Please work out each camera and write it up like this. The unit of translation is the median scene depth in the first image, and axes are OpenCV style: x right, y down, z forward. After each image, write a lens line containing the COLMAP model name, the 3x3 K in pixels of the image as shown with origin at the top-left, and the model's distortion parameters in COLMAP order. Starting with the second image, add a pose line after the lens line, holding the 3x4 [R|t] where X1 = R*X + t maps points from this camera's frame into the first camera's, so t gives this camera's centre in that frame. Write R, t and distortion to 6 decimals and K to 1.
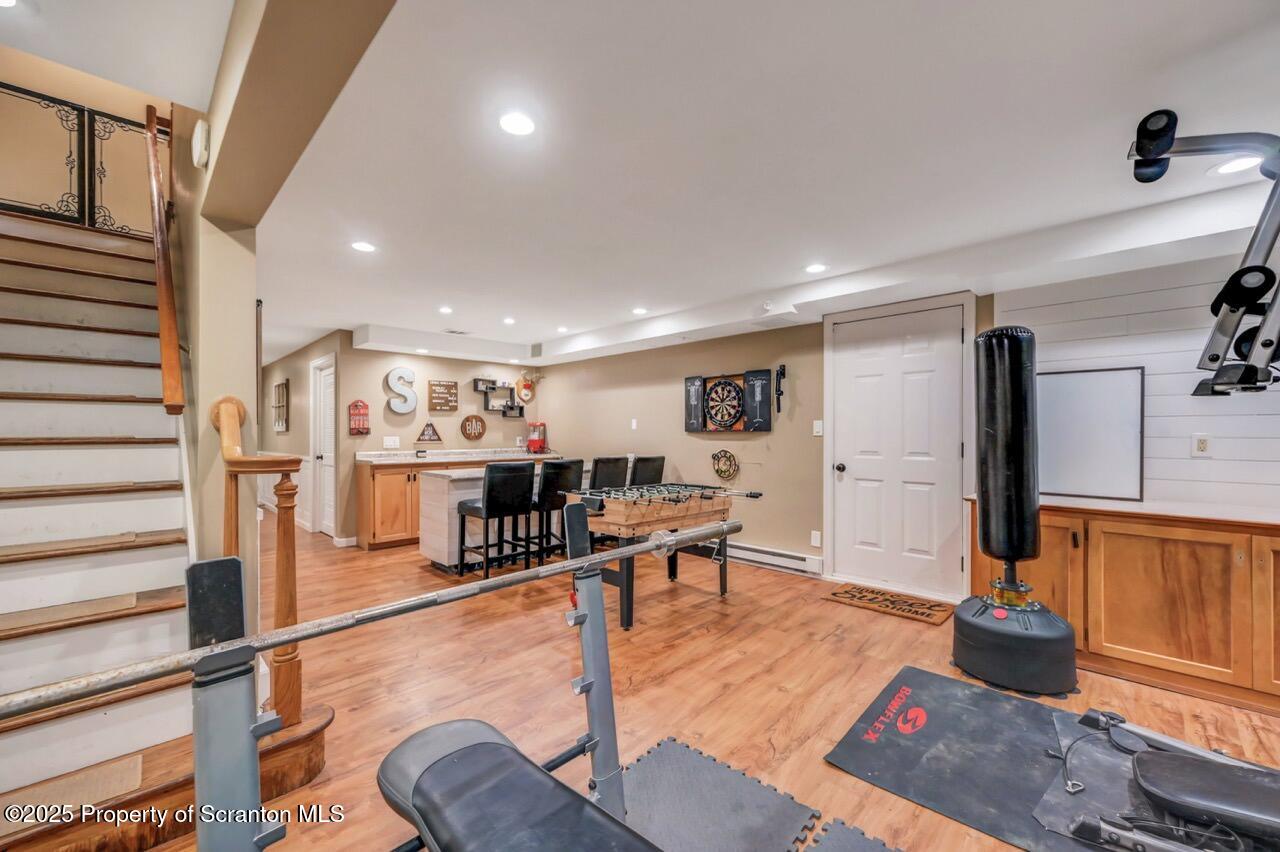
lens RADIAL K [[512.6, 0, 643.1], [0, 512.6, 430.8], [0, 0, 1]] dist [0.003009, 0.000102]
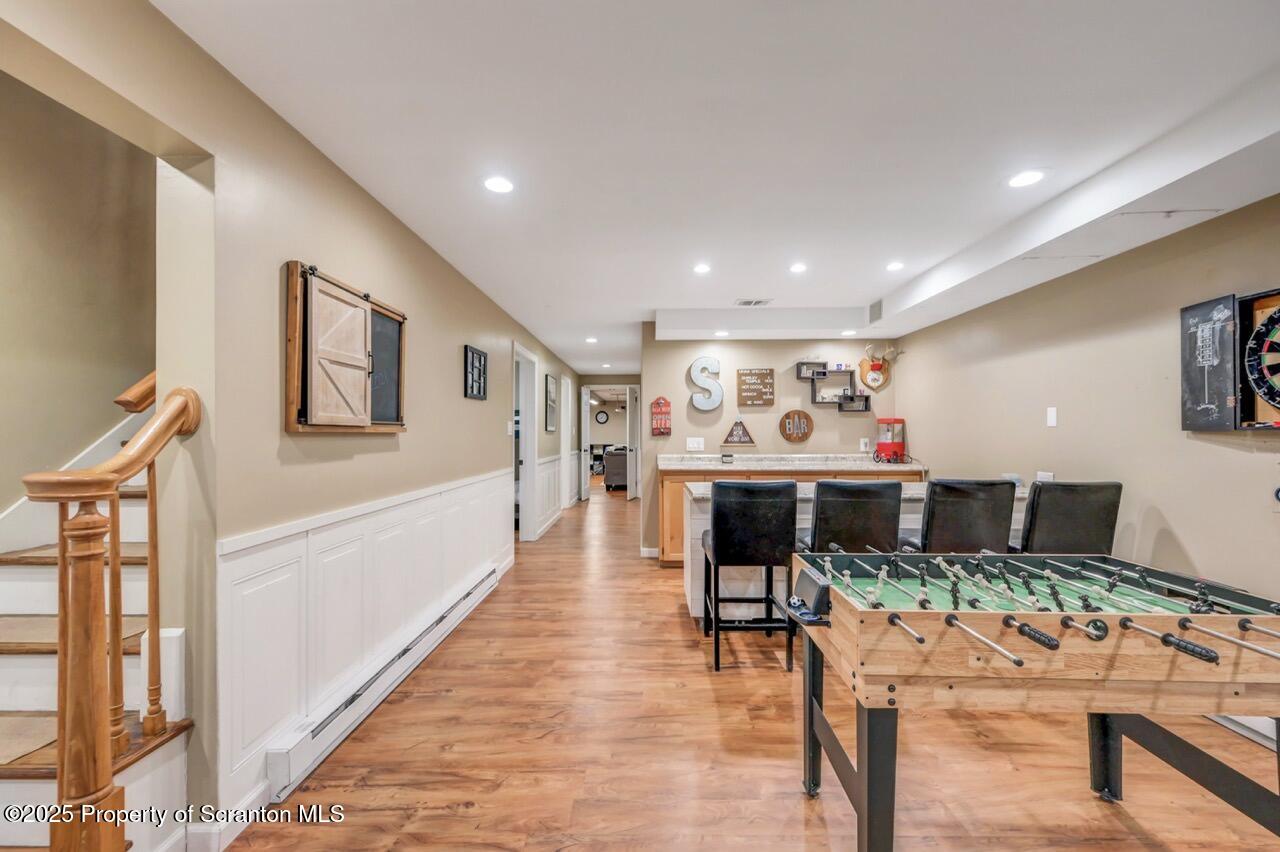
lens RADIAL K [[512.6, 0, 643.5], [0, 512.6, 430.1], [0, 0, 1]] dist [0.003009, 0.000102]
pose [[0.697643, -0.005276, -0.716426, 0.079549], [0.005700, 0.999982, -0.001813, -0.000329], [0.716423, -0.002819, 0.697661, 0.378449]]
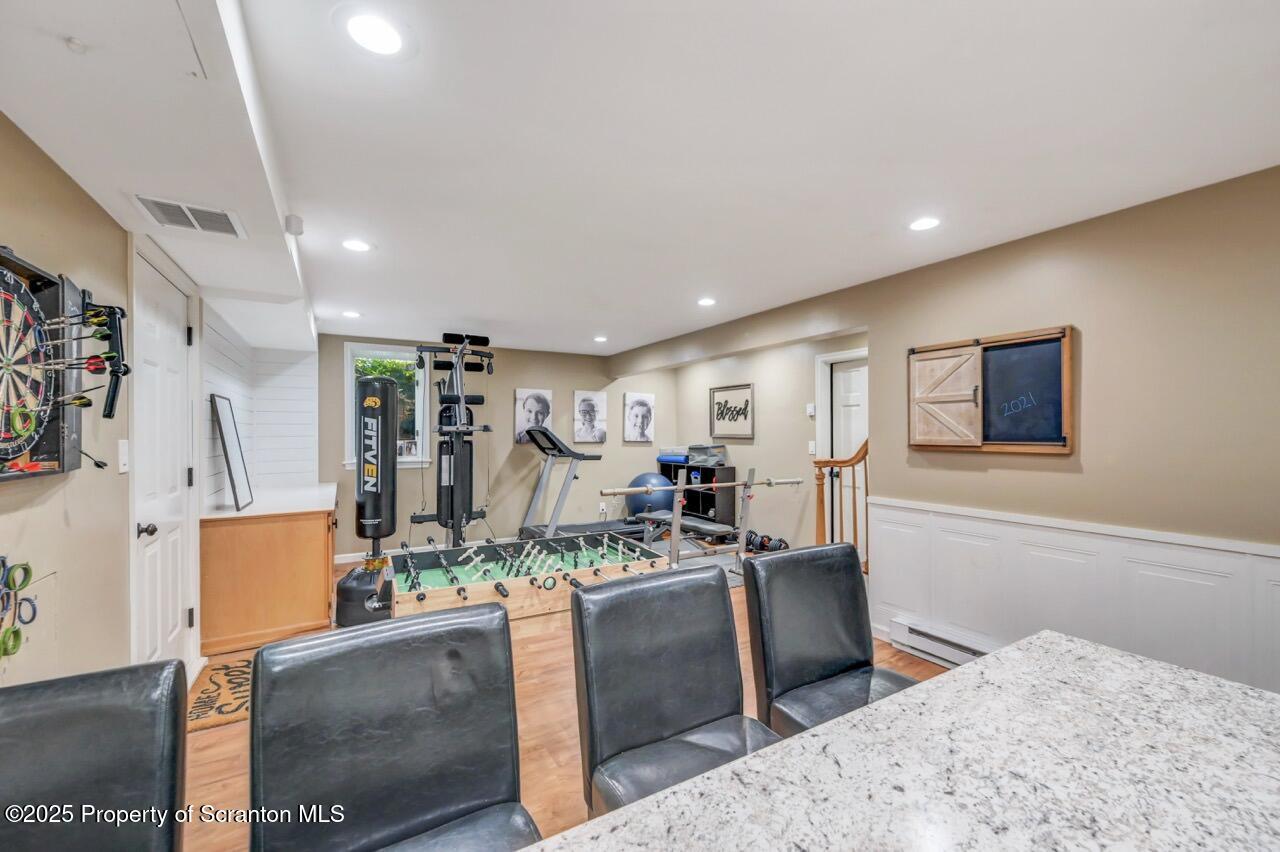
lens RADIAL K [[512.6, 0, 646.9], [0, 512.6, 433.0], [0, 0, 1]] dist [0.003009, 0.000102]
pose [[-0.972131, 0.000759, 0.234437, -0.181517], [-0.000503, 0.999986, -0.005321, -0.015993], [-0.234438, -0.005291, -0.972117, 1.118566]]
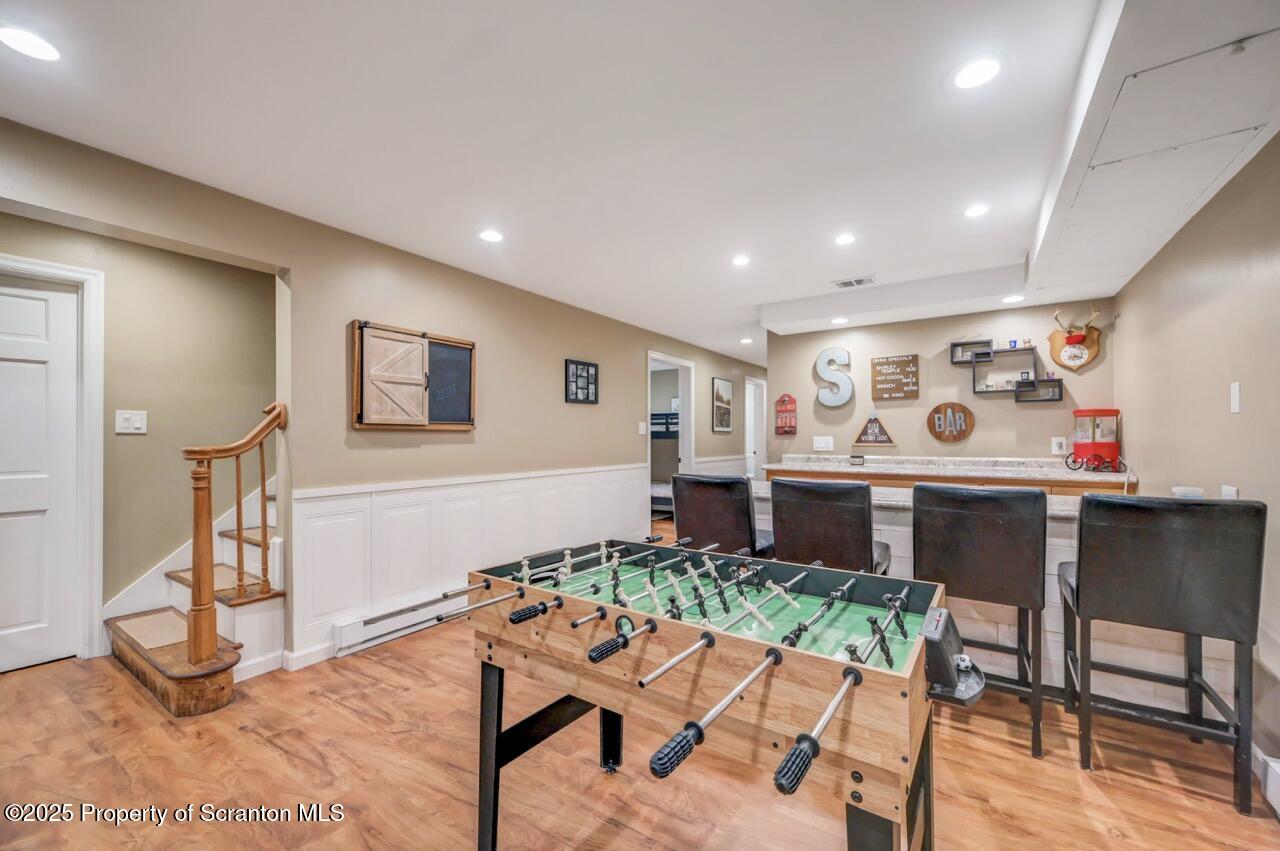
lens RADIAL K [[512.6, 0, 650.2], [0, 512.6, 433.1], [0, 0, 1]] dist [0.003009, 0.000102]
pose [[0.201509, -0.008616, -0.979449, 0.269685], [0.007921, 0.999943, -0.007167, 0.010862], [0.979455, -0.006314, 0.201566, 0.655368]]
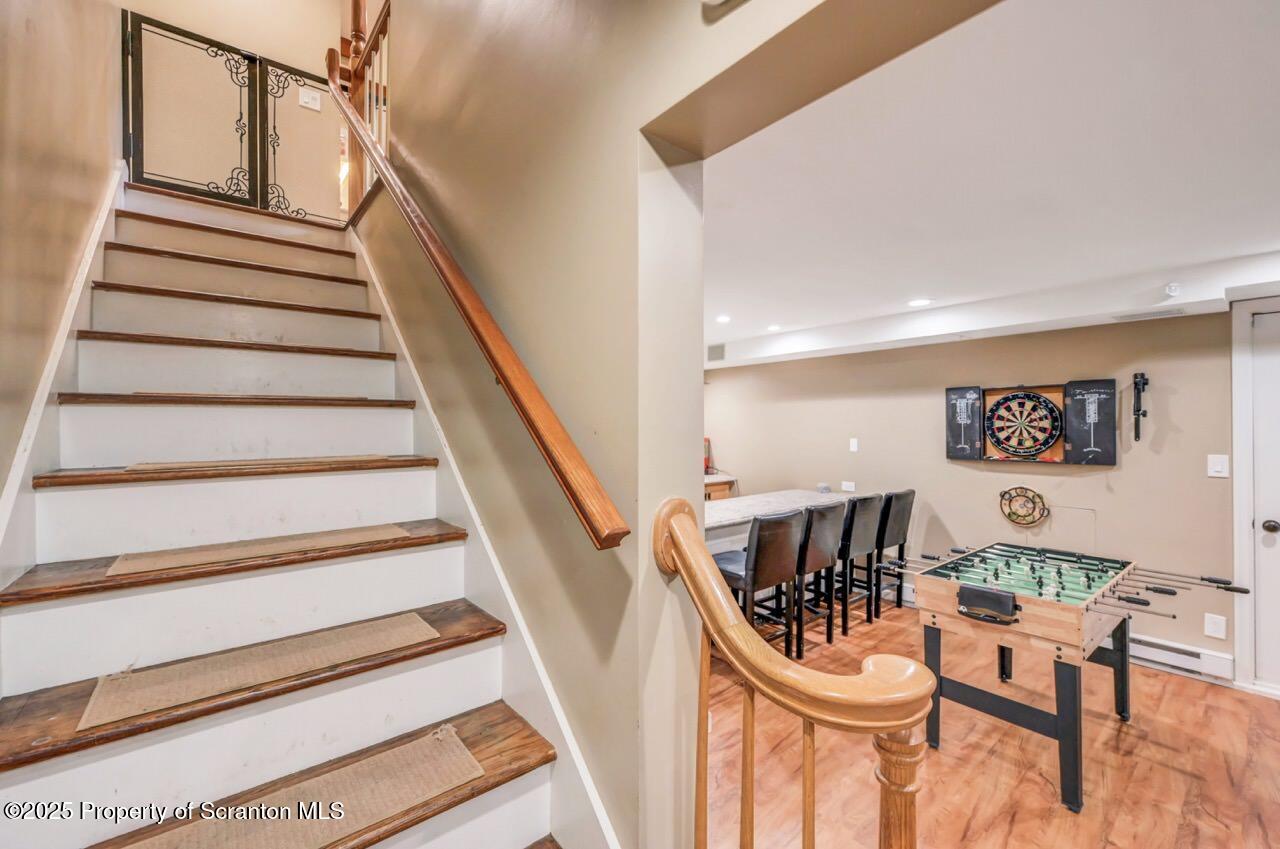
lens RADIAL K [[512.6, 0, 638.3], [0, 512.6, 426.4], [0, 0, 1]] dist [0.003009, 0.000102]
pose [[0.995435, -0.000513, -0.095440, -0.317182], [0.001226, 0.999972, 0.007417, -0.055148], [0.095434, -0.007500, 0.995408, 0.203584]]
